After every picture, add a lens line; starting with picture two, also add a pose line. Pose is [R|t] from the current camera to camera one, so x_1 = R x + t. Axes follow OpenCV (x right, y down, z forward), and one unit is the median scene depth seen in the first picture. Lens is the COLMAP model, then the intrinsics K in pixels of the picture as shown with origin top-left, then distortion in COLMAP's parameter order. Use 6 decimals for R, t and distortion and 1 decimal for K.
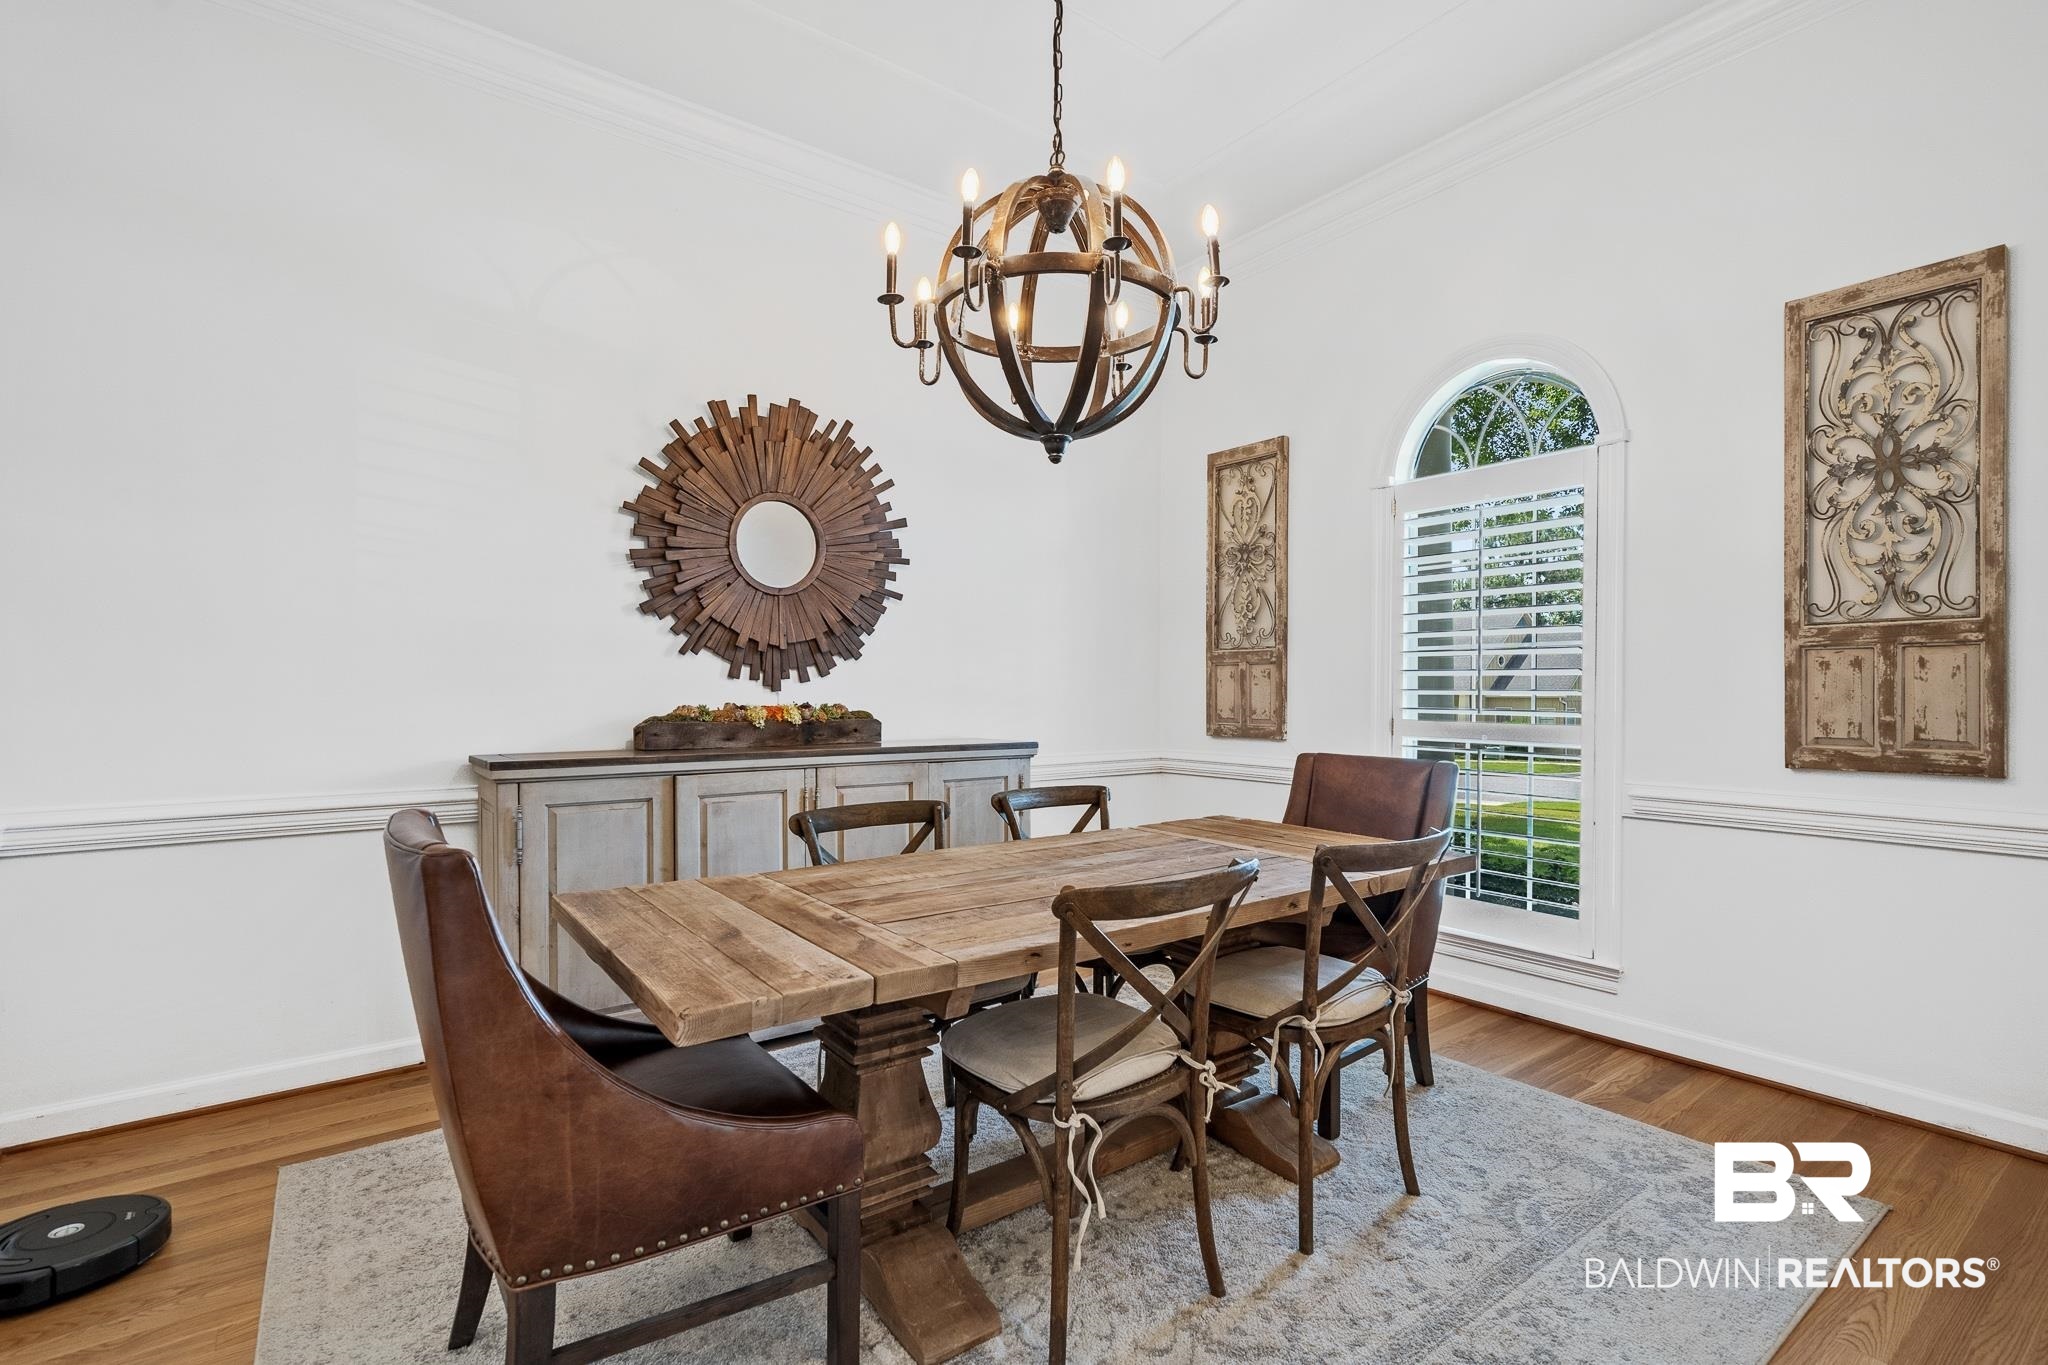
lens RADIAL K [[942.2, 0, 1032.2], [0, 942.2, 693.4], [0, 0, 1]] dist [0.000650, 0.001489]
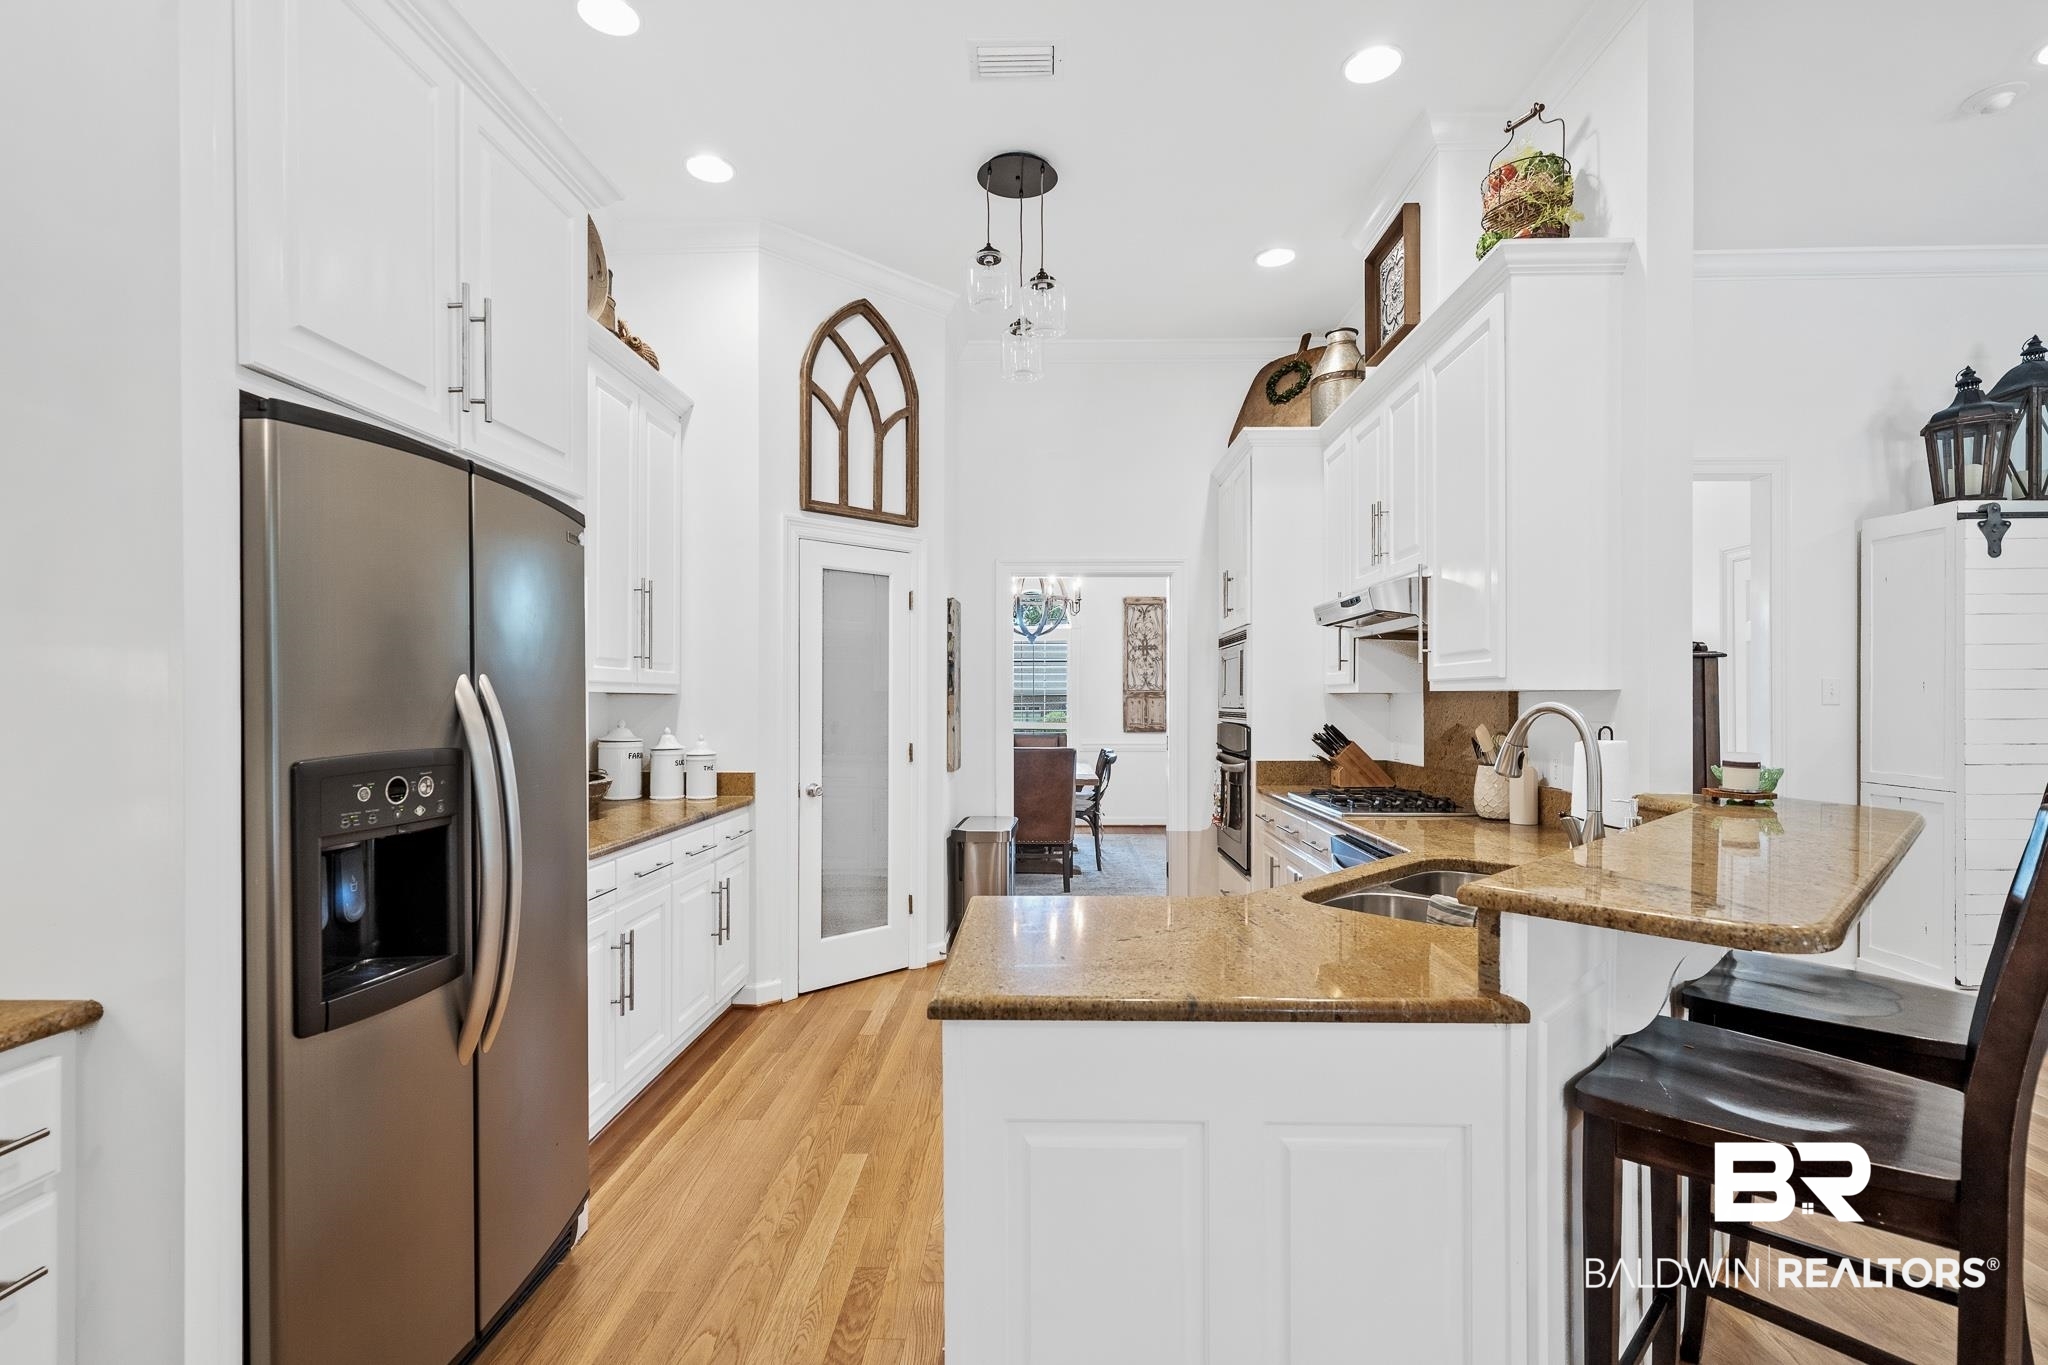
lens RADIAL K [[942.2, 0, 1018.6], [0, 942.2, 694.5], [0, 0, 1]] dist [0.000650, 0.001489]
pose [[0.616957, 0.002279, 0.786994, -2.192842], [0.006645, 0.999945, -0.008105, -0.034932], [-0.786969, 0.010230, 0.616908, -0.836723]]
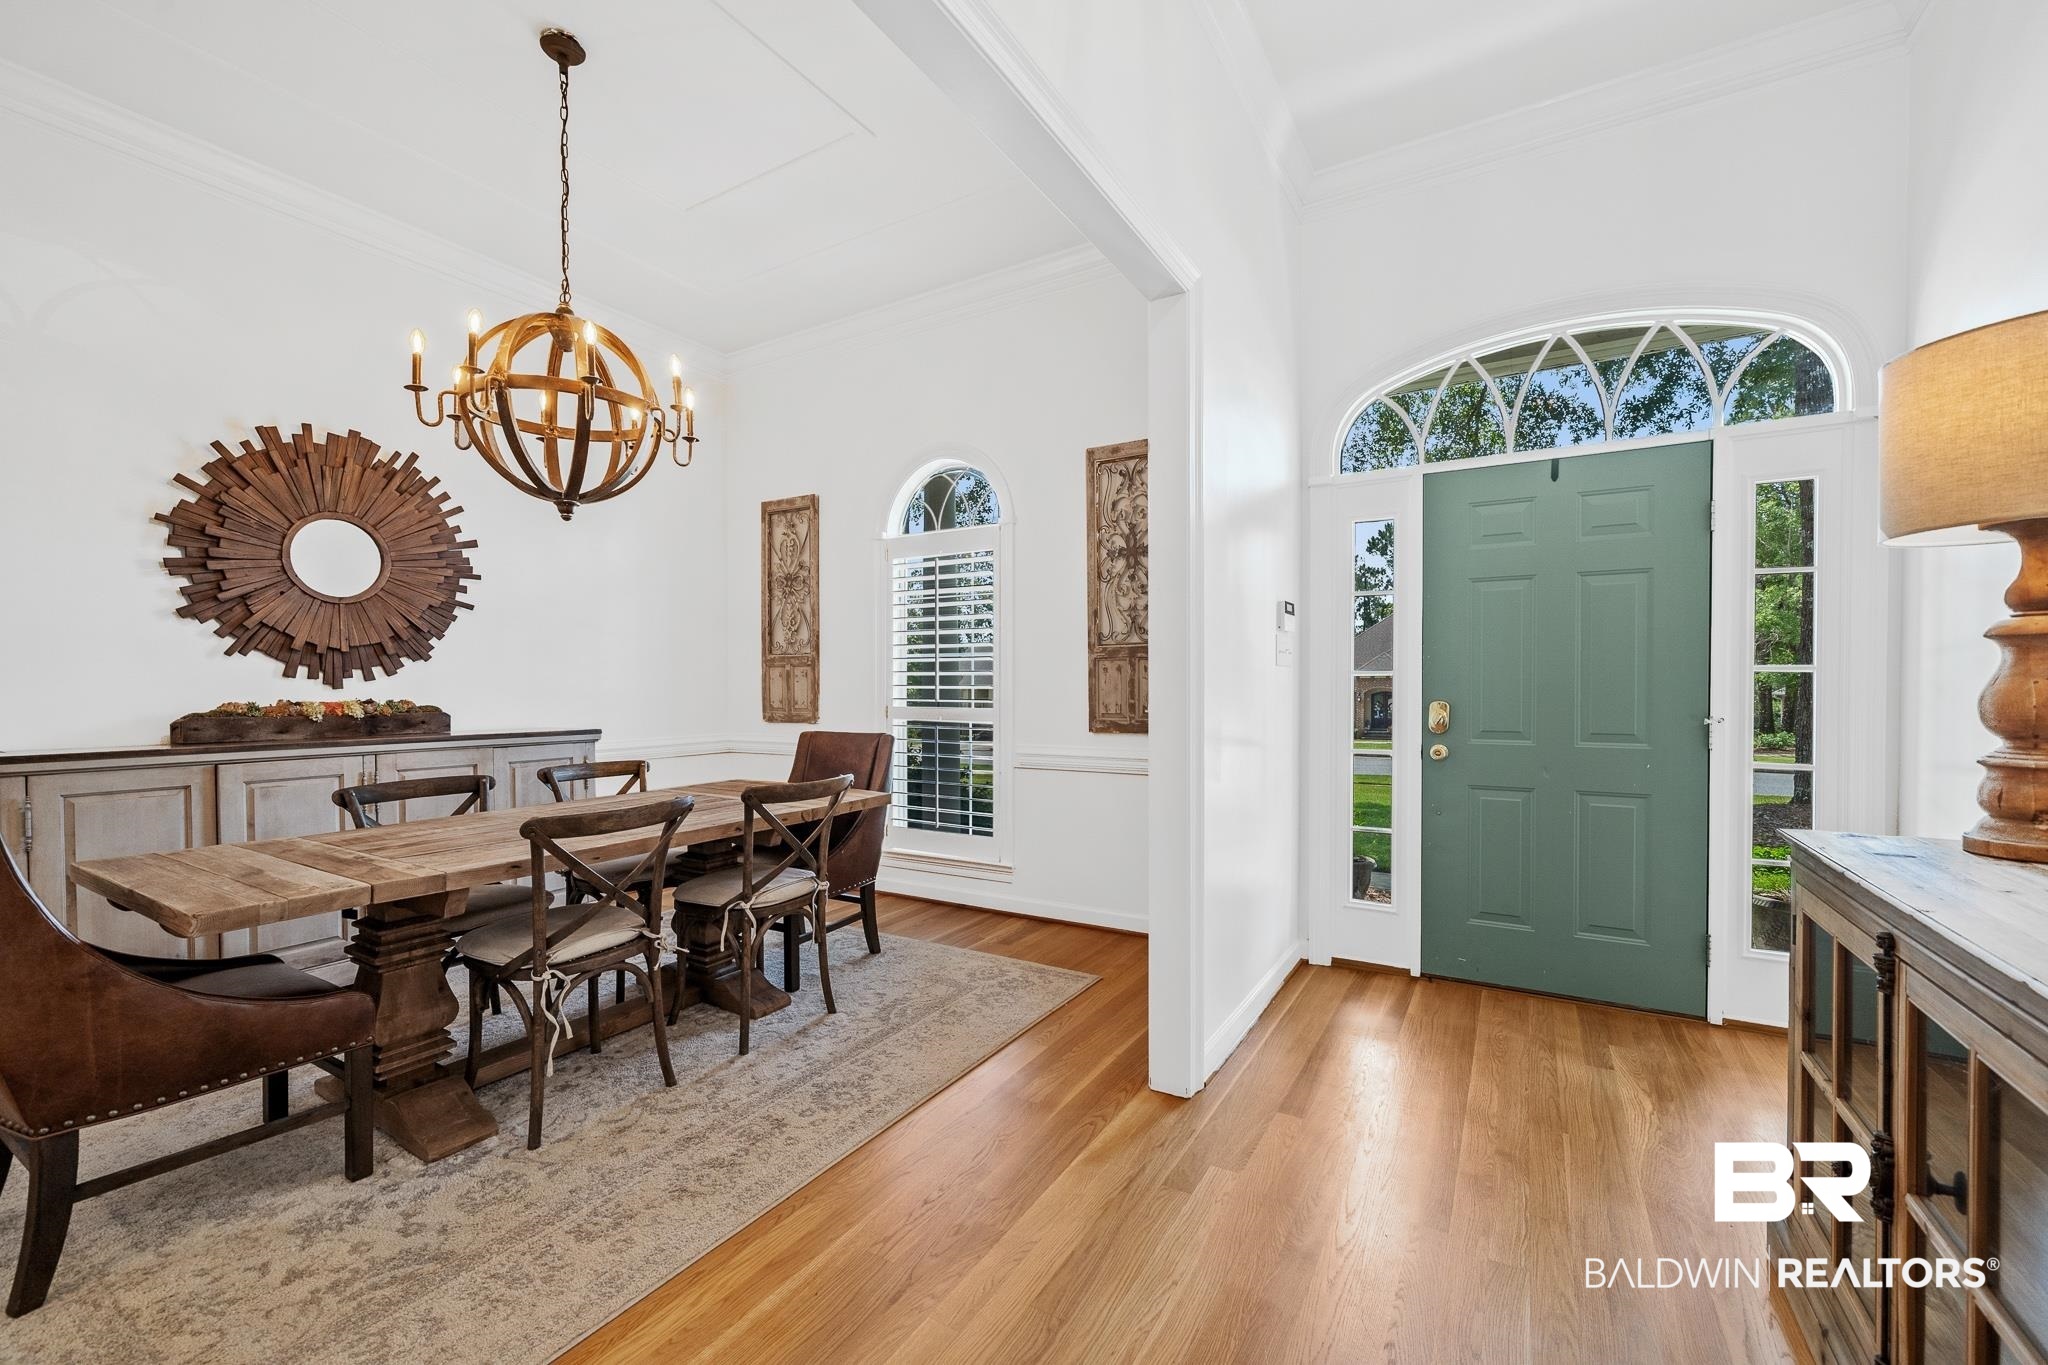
lens RADIAL K [[814.9, 0, 1006.7], [0, 814.9, 693.7], [0, 0, 1]] dist [-0.001061, -0.000299]
pose [[0.926240, -0.007937, 0.376852, 0.136137], [0.005575, 0.999957, 0.007360, 0.000887], [-0.376894, -0.004717, 0.926244, -0.268908]]
